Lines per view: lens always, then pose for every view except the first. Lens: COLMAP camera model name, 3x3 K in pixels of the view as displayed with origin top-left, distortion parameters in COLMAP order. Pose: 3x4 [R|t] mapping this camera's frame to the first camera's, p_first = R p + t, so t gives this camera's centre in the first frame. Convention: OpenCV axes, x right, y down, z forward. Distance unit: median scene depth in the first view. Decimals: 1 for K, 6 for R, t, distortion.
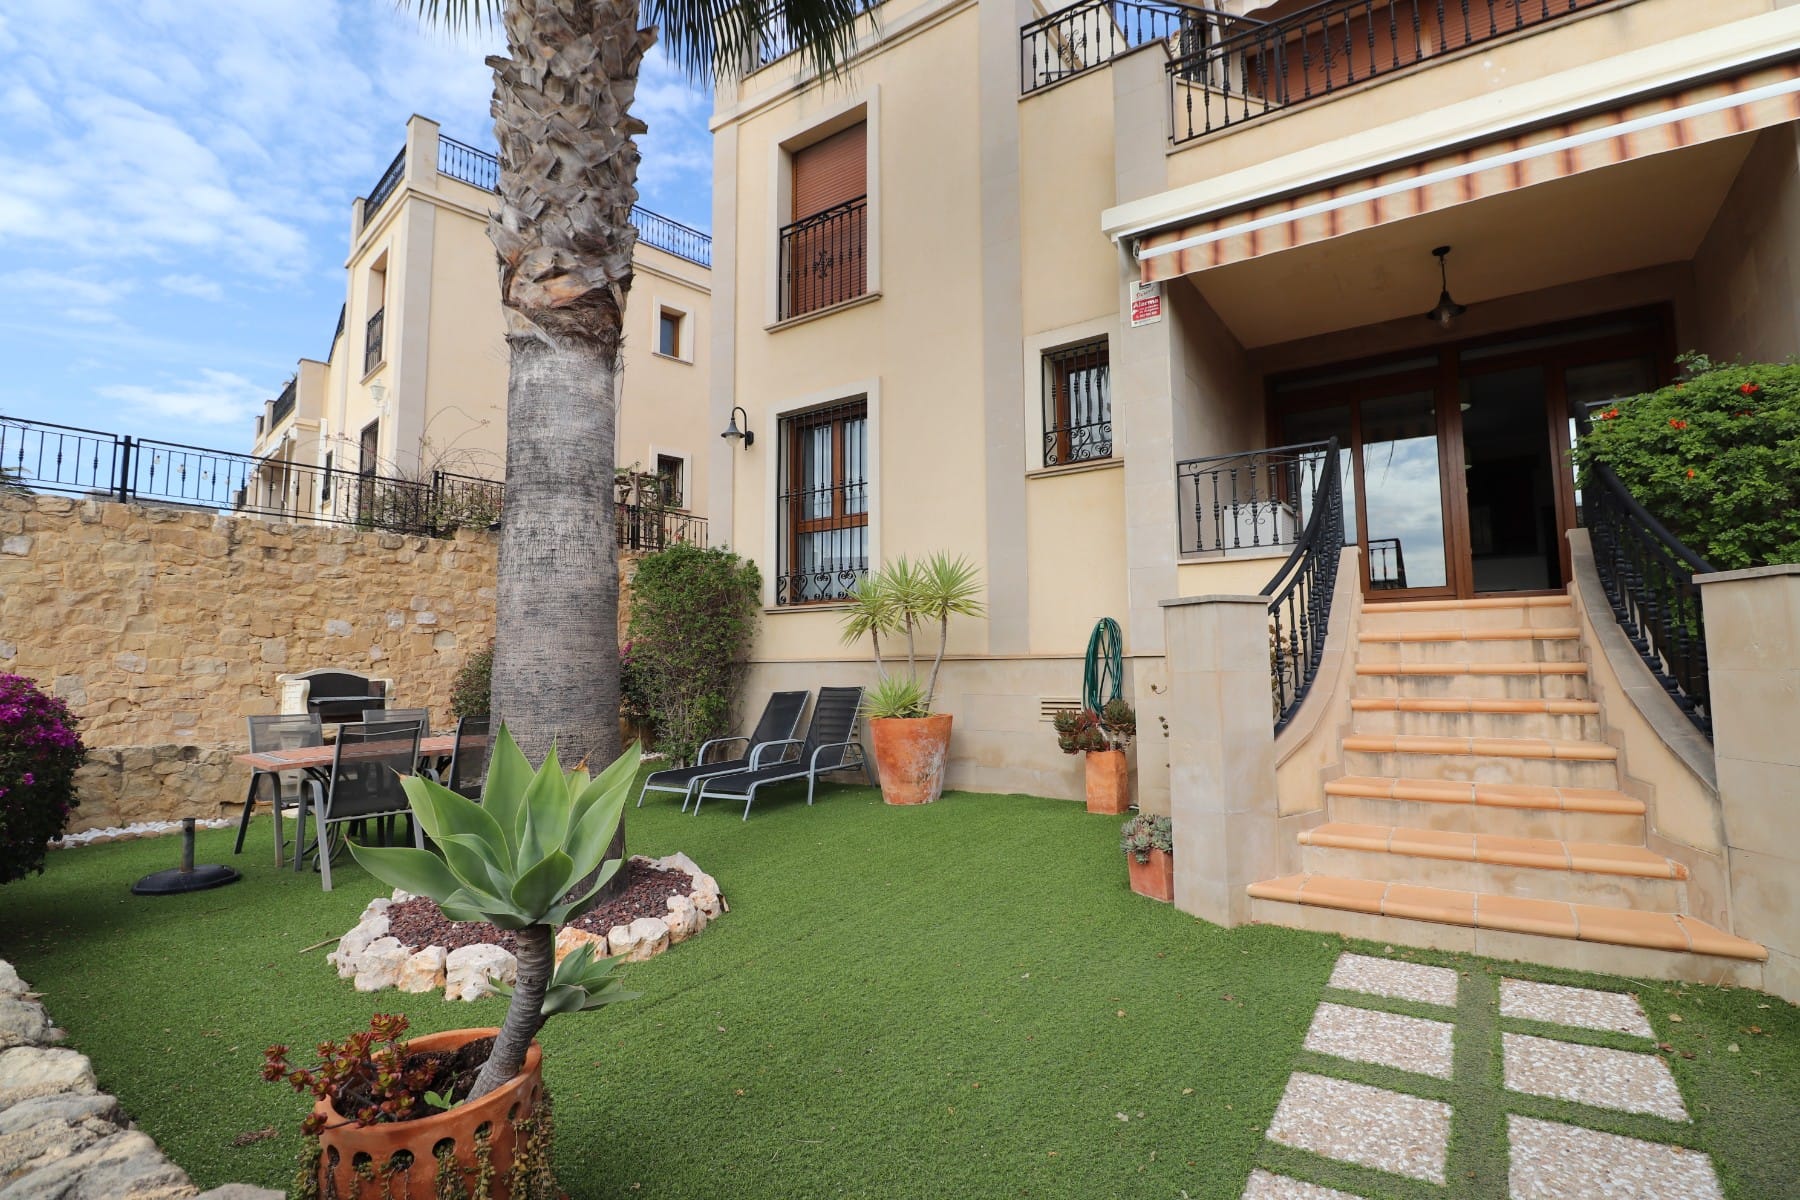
lens RADIAL K [[845.6, 0, 903.5], [0, 845.6, 588.2], [0, 0, 1]] dist [0.000000, -0.007320]
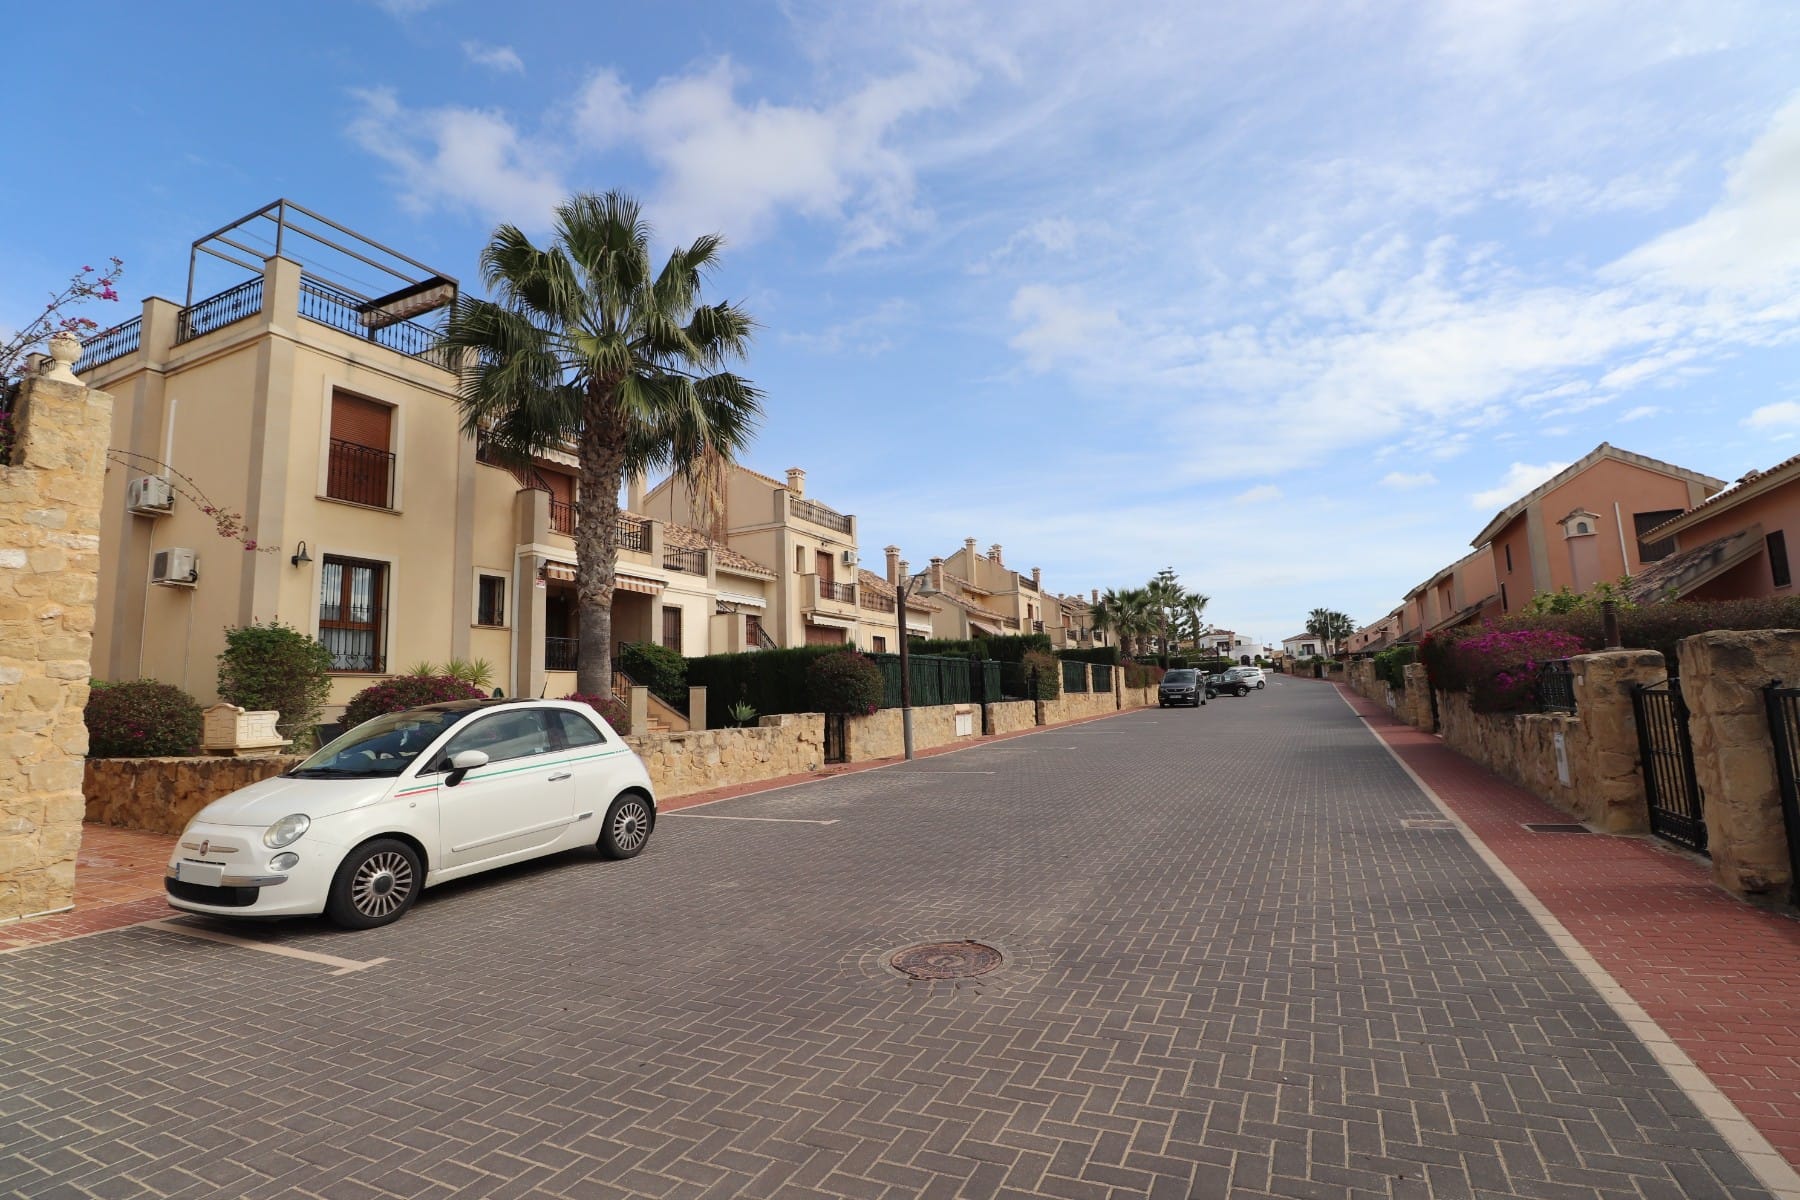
lens RADIAL K [[835.8, 0, 905.7], [0, 835.8, 584.7], [0, 0, 1]] dist [0.003510, -0.014811]
pose [[-0.166251, 0.156255, 0.973625, -1.913006], [-0.045454, 0.985101, -0.165858, 0.069982], [-0.985035, -0.071829, -0.156672, 0.144571]]
